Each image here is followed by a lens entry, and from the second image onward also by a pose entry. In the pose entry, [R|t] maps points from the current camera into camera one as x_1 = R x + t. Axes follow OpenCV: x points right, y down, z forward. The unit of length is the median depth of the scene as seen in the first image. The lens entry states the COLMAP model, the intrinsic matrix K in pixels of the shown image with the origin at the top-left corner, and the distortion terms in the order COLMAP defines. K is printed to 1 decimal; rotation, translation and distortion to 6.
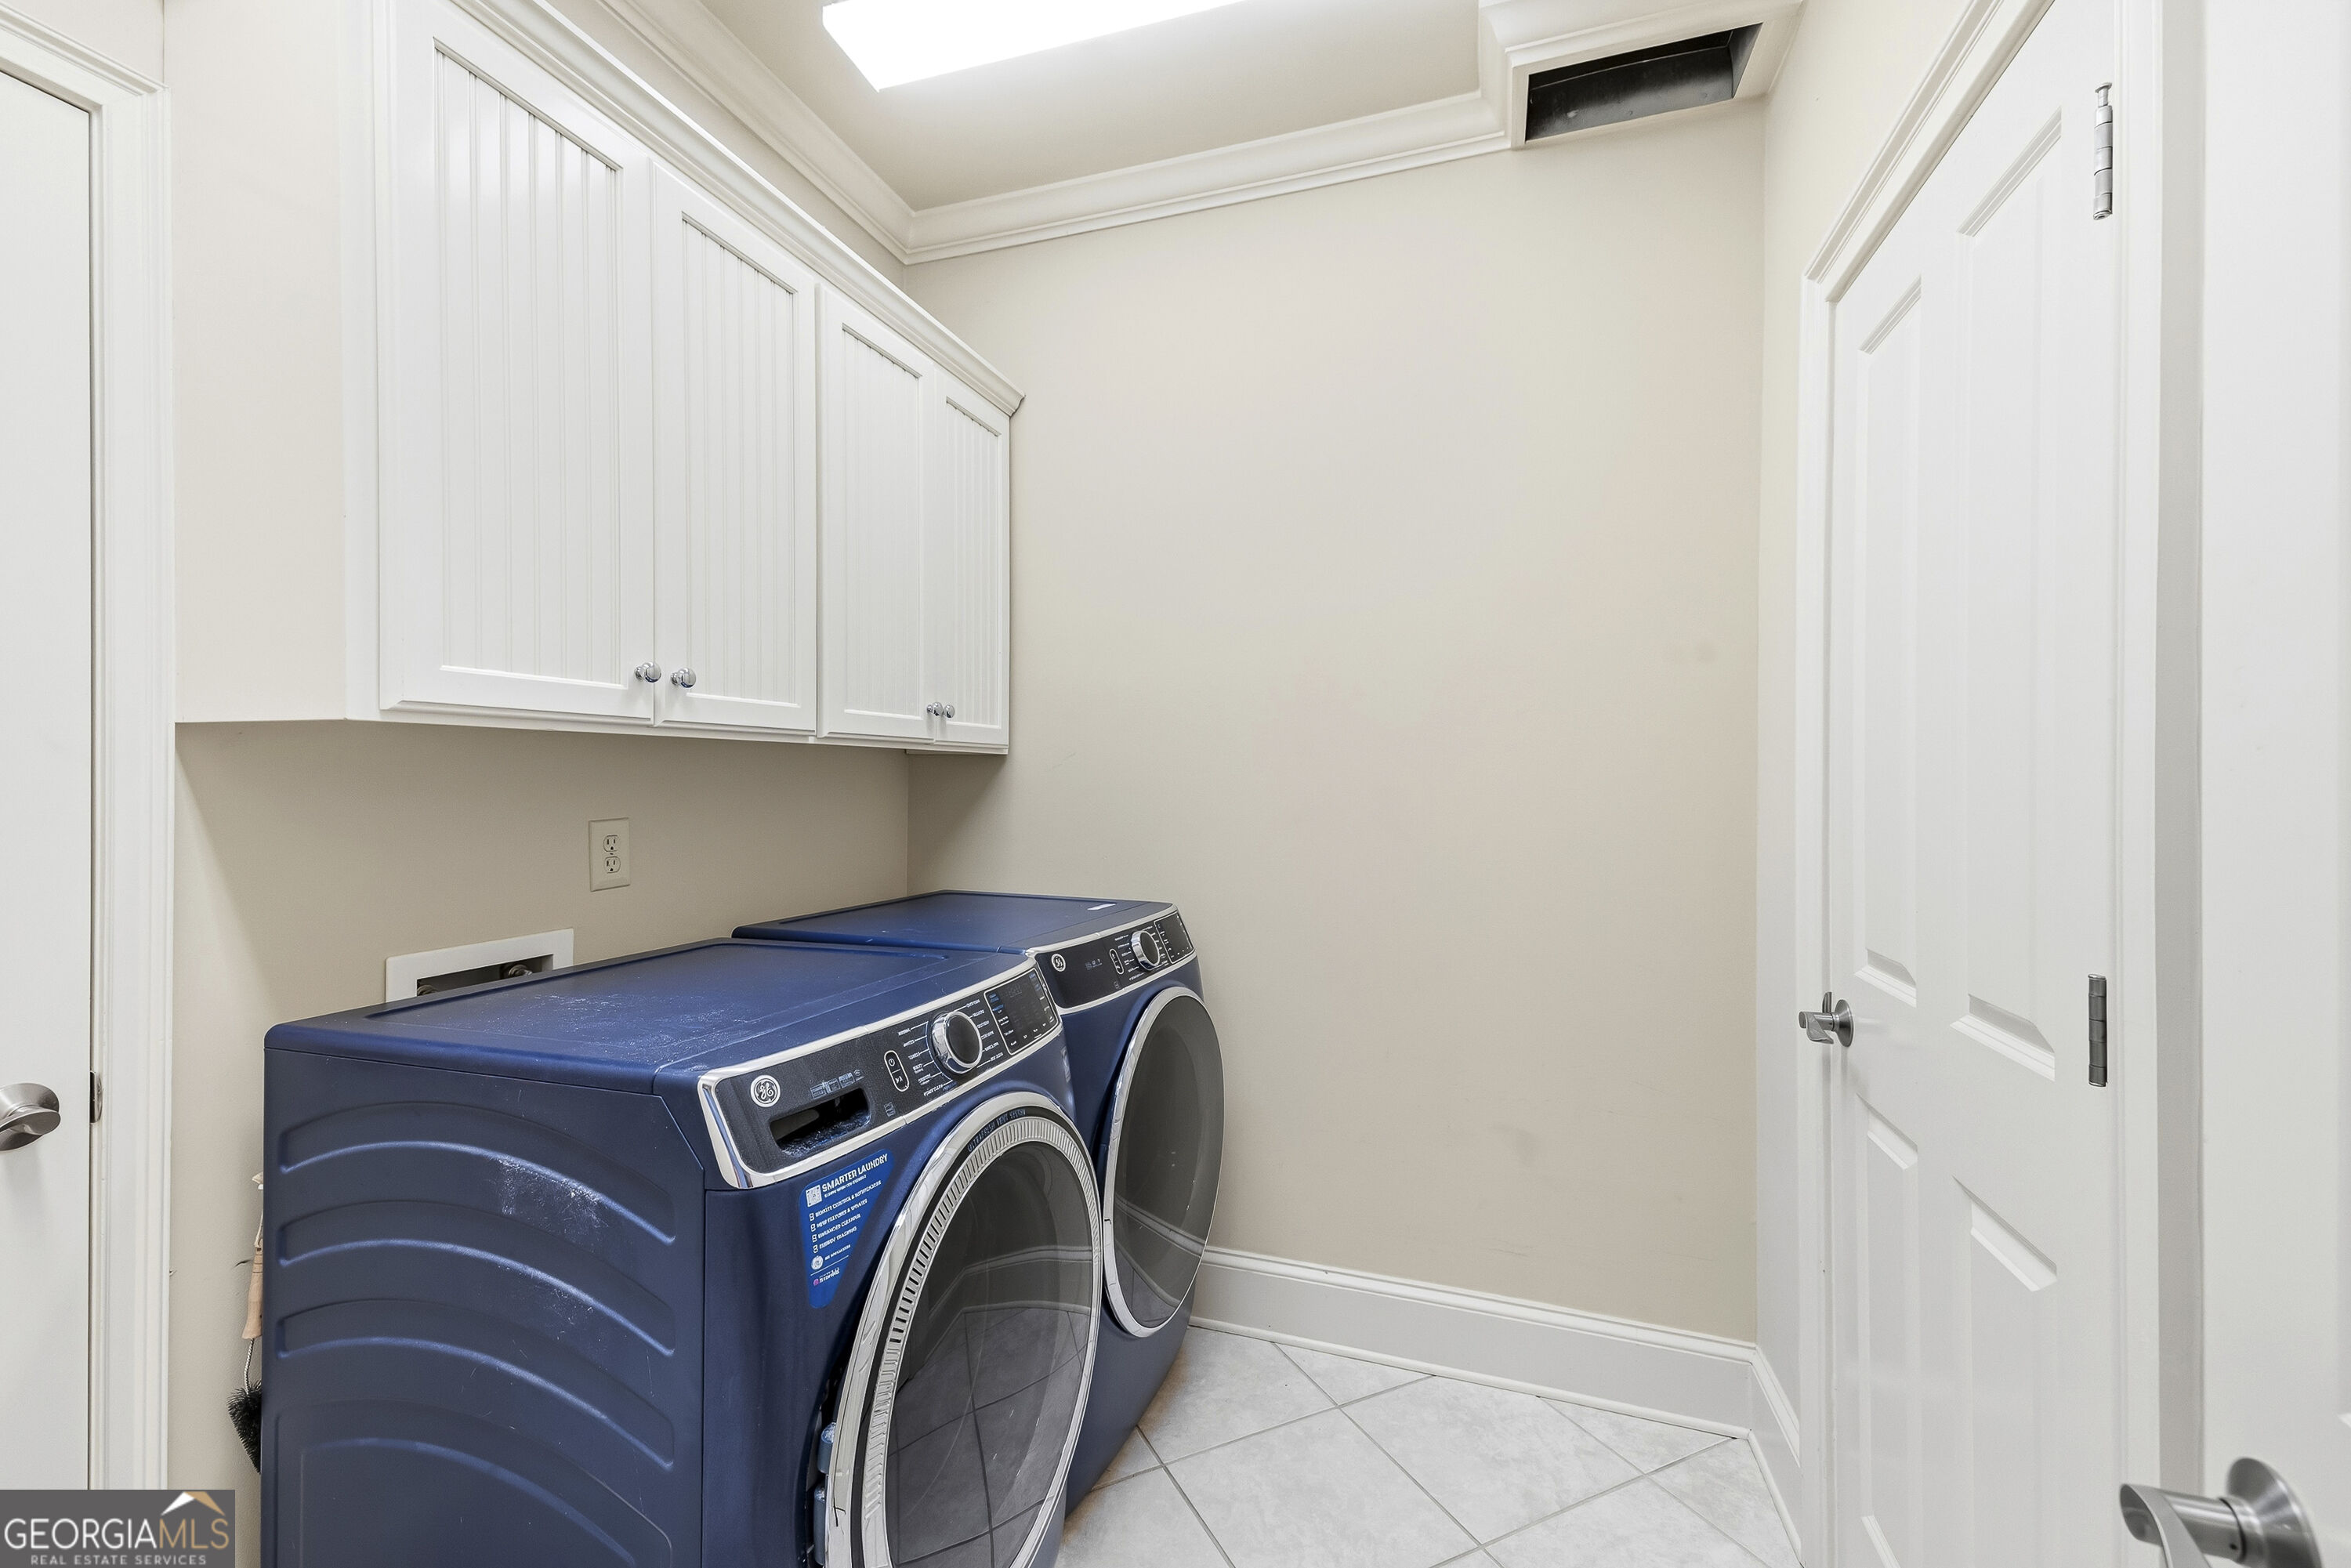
lens RADIAL K [[970.6, 0, 1141.8], [0, 970.6, 777.1], [0, 0, 1]] dist [0.054318, -0.020107]
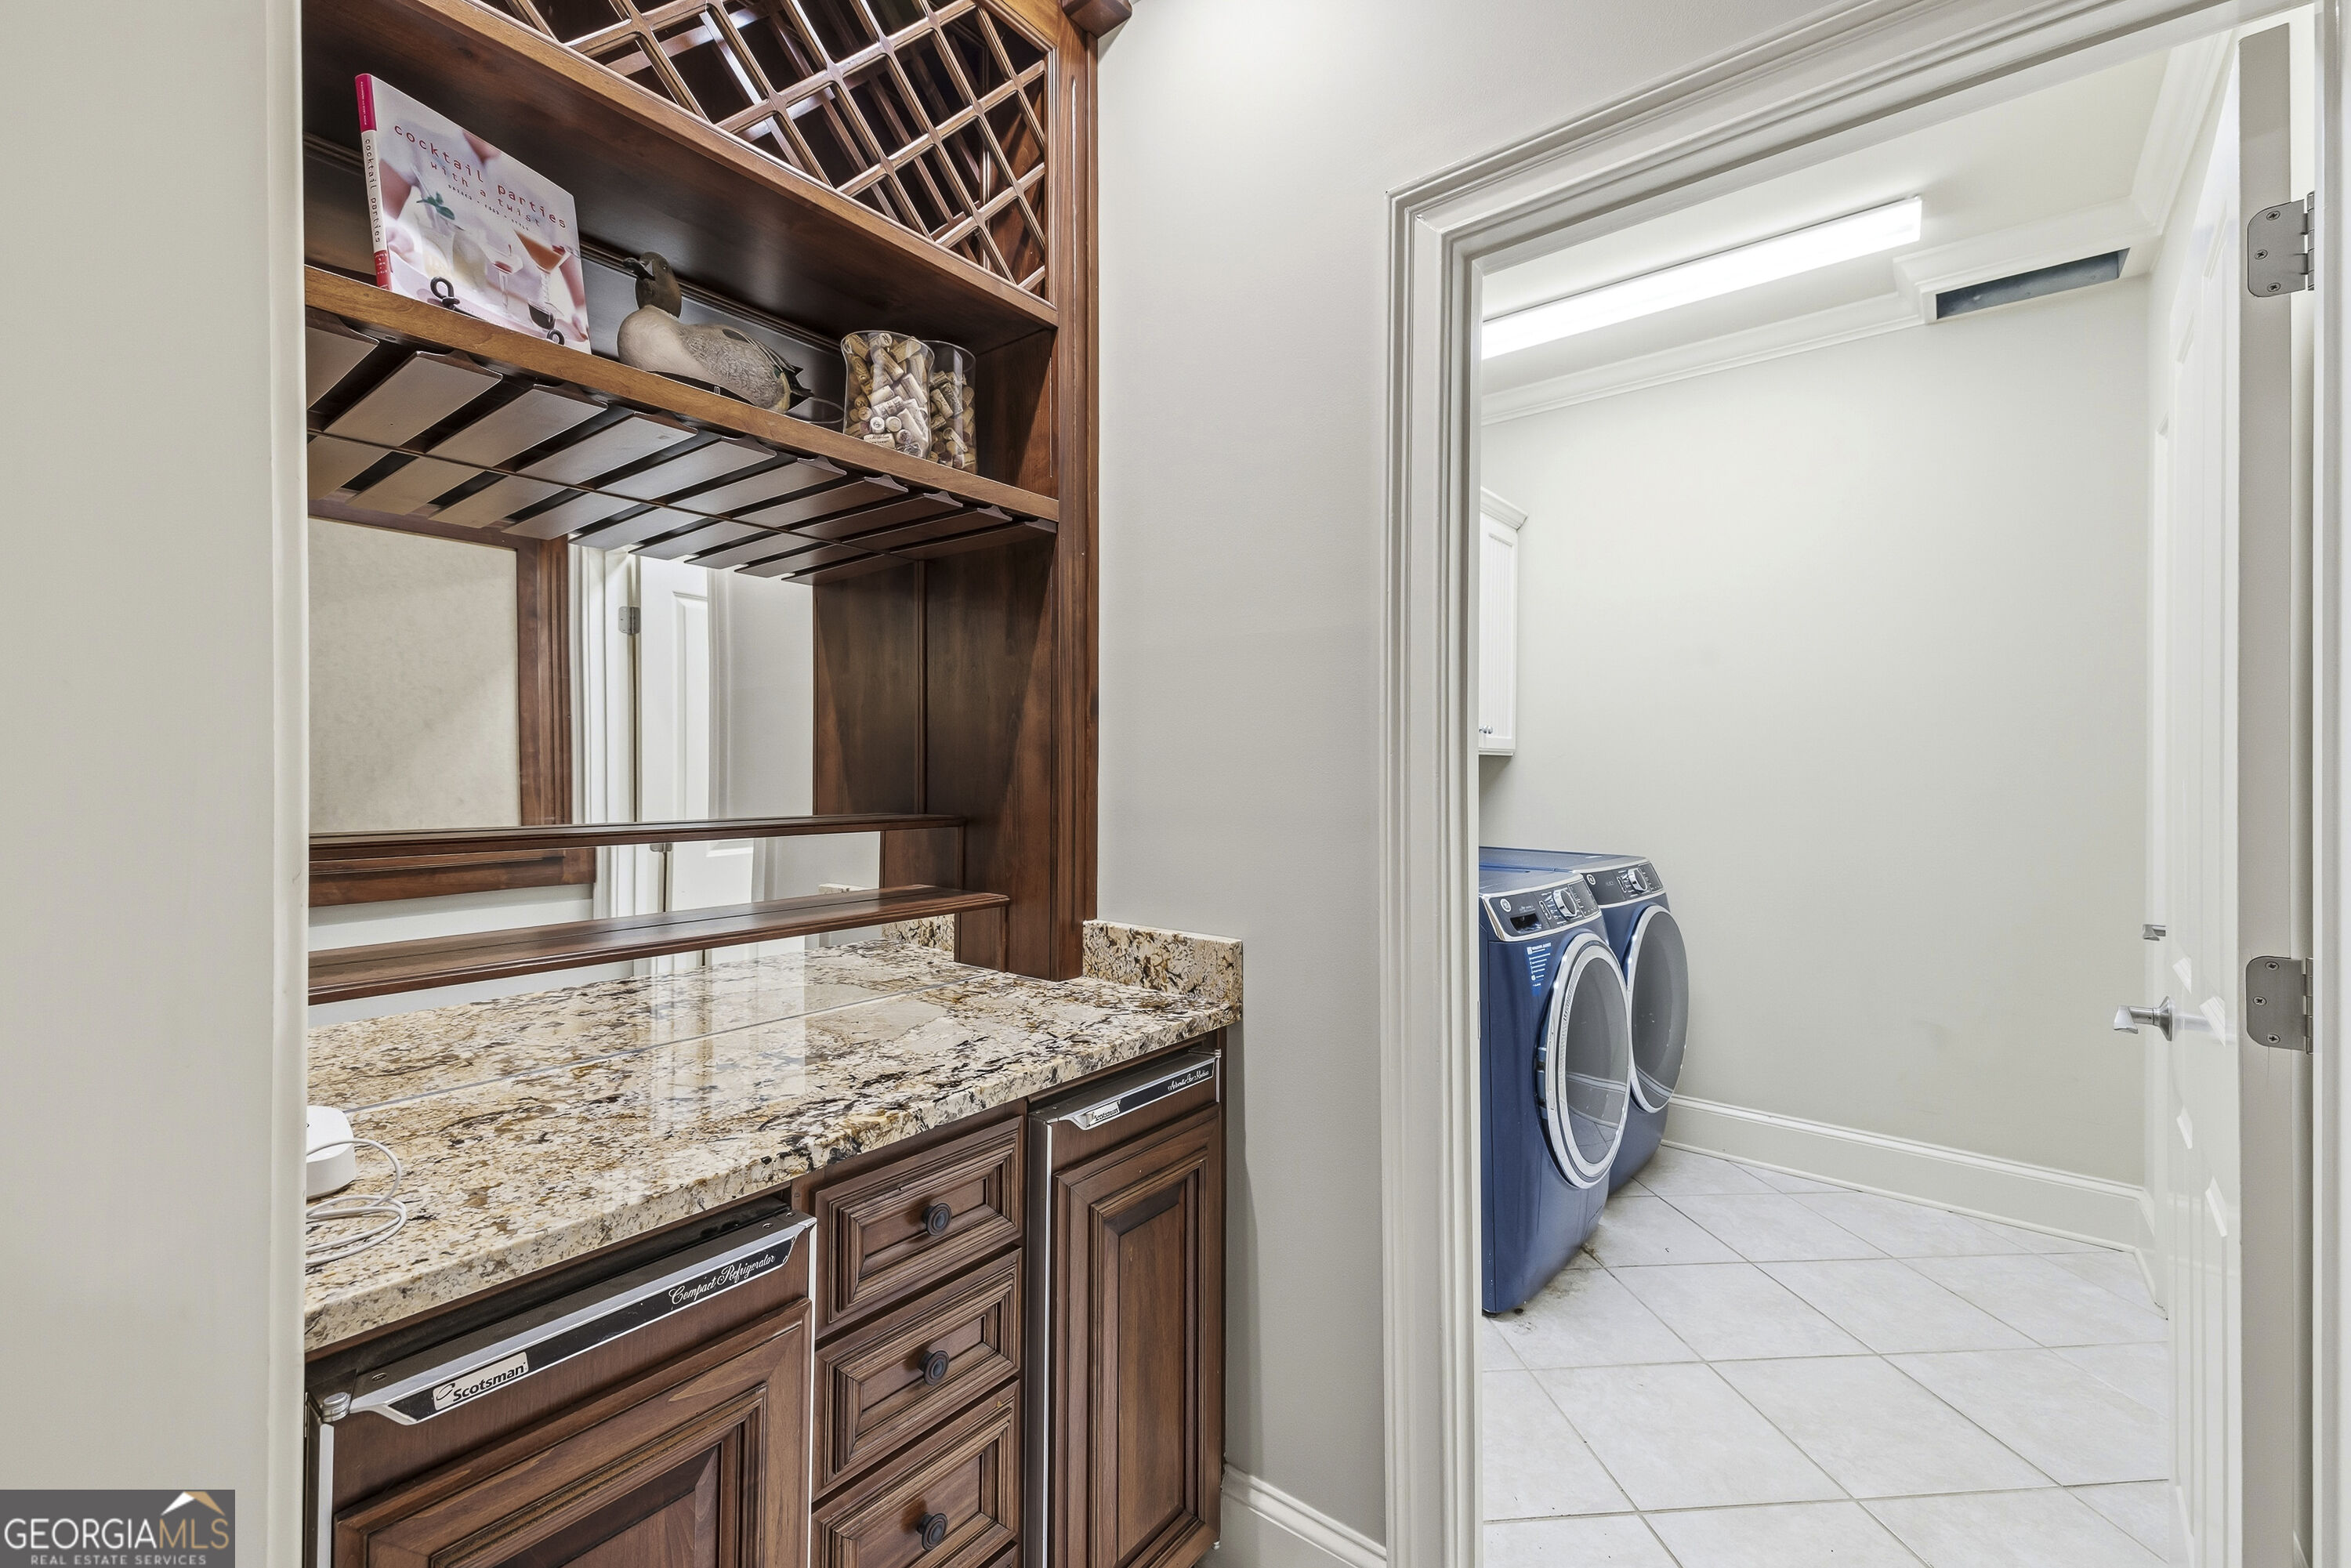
lens RADIAL K [[980.3, 0, 1146.4], [0, 980.3, 769.7], [0, 0, 1]] dist [0.055556, -0.020138]
pose [[0.944220, -0.000802, -0.329315, -0.215052], [-0.000206, 0.999995, -0.003025, 0.003494], [0.329316, 0.002924, 0.944215, -0.772905]]
